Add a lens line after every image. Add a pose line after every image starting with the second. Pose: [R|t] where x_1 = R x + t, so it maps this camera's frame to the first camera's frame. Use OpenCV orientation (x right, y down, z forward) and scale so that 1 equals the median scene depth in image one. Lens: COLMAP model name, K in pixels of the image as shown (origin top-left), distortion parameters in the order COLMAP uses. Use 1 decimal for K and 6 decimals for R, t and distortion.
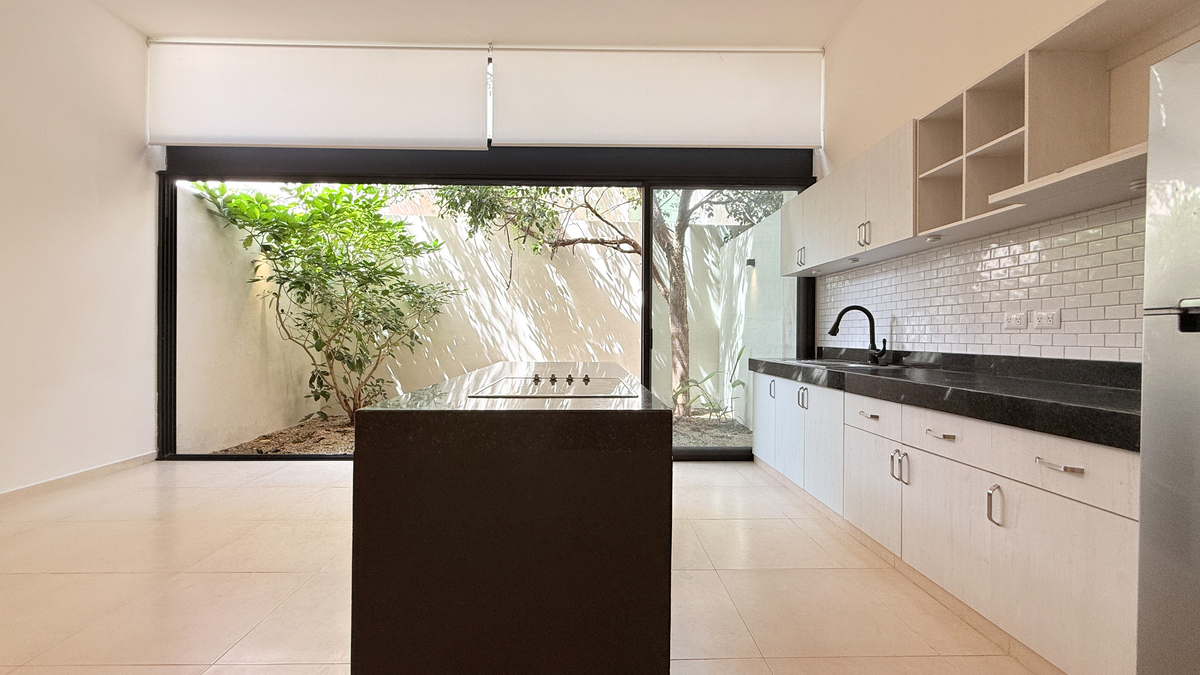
lens RADIAL K [[479.1, 0, 601.8], [0, 479.1, 337.4], [0, 0, 1]] dist [-0.003375, 0.000899]
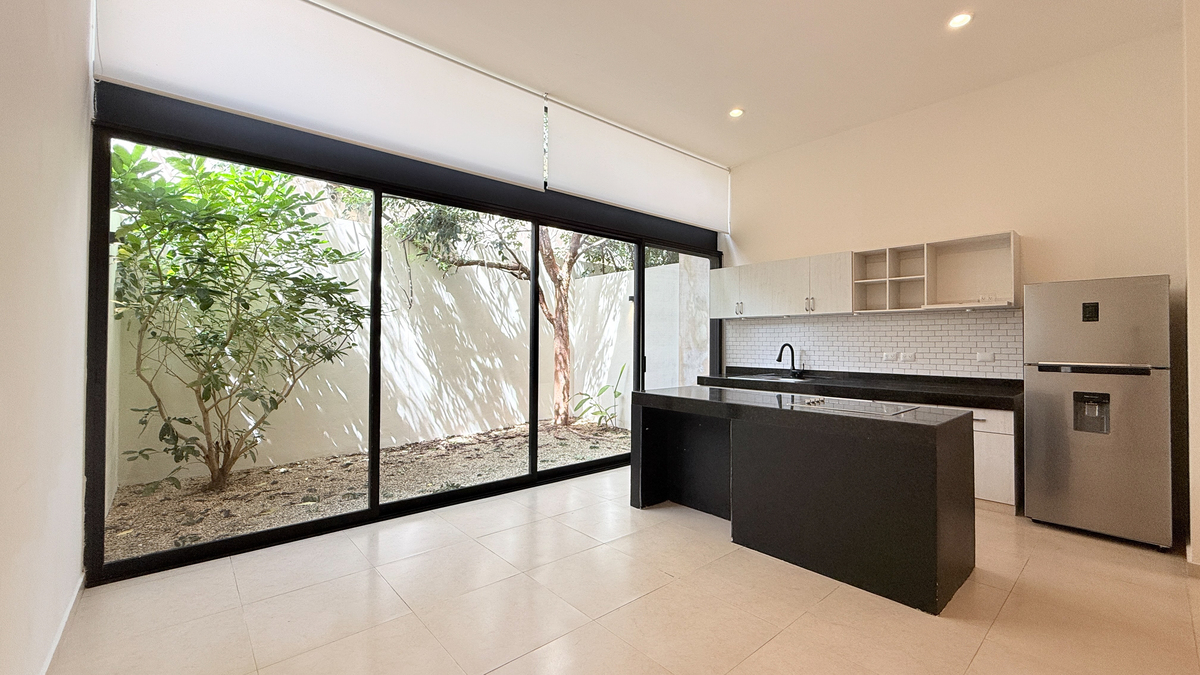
lens RADIAL K [[479.1, 0, 598.1], [0, 479.1, 335.4], [0, 0, 1]] dist [-0.003375, 0.000899]
pose [[0.770275, 0.006044, 0.637683, -0.783819], [-0.000850, 0.999964, -0.008450, -0.059515], [-0.637711, 0.005967, 0.770253, 0.097535]]
